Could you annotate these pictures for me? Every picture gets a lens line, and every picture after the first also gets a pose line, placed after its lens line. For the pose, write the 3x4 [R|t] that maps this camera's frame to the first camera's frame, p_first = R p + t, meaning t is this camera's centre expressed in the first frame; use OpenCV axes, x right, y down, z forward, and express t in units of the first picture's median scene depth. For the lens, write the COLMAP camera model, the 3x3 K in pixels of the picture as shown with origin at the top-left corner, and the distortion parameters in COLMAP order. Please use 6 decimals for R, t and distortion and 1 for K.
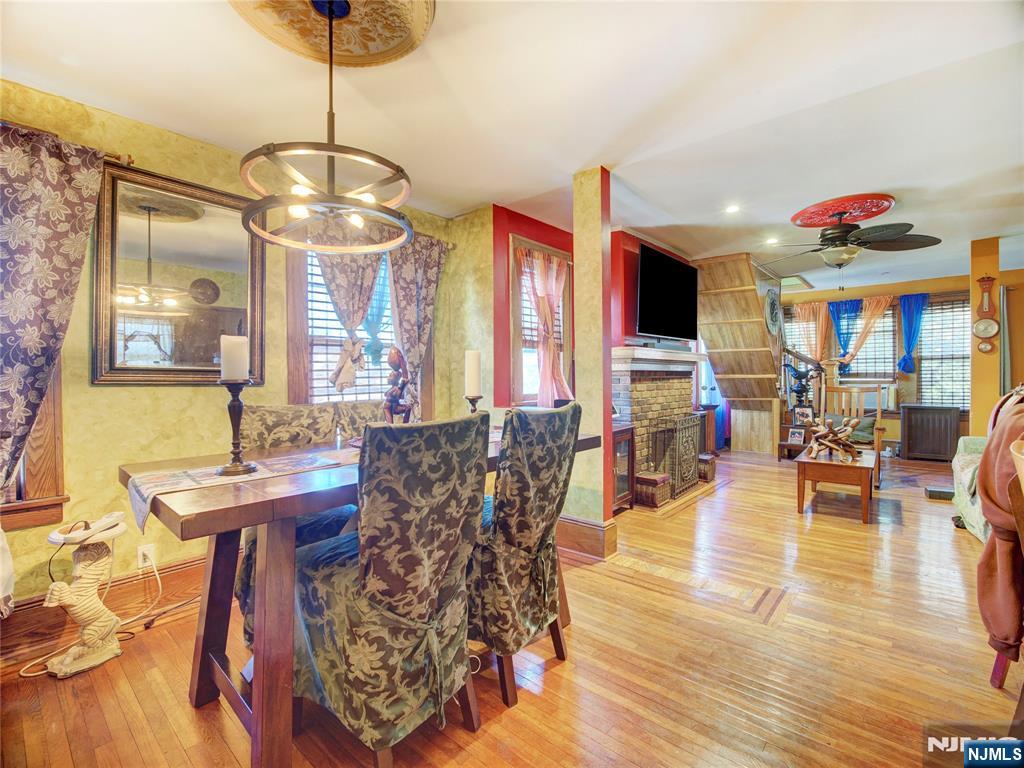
lens RADIAL K [[468.9, 0, 512.0], [0, 468.9, 384.0], [0, 0, 1]] dist [-0.016151, -0.000791]
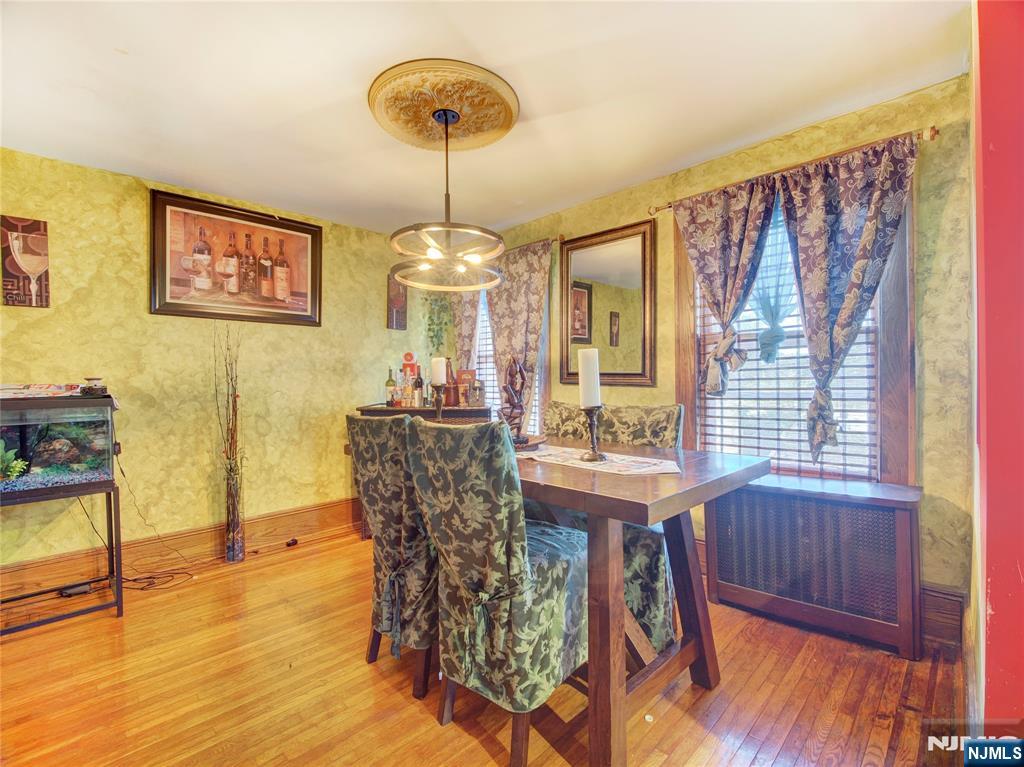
lens RADIAL K [[468.9, 0, 512.0], [0, 468.9, 383.5], [0, 0, 1]] dist [-0.016151, -0.000791]
pose [[-0.062902, 0.018229, -0.997853, 0.501137], [-0.002849, 0.999826, 0.018444, -0.019615], [0.998016, 0.004003, -0.062840, 0.634409]]
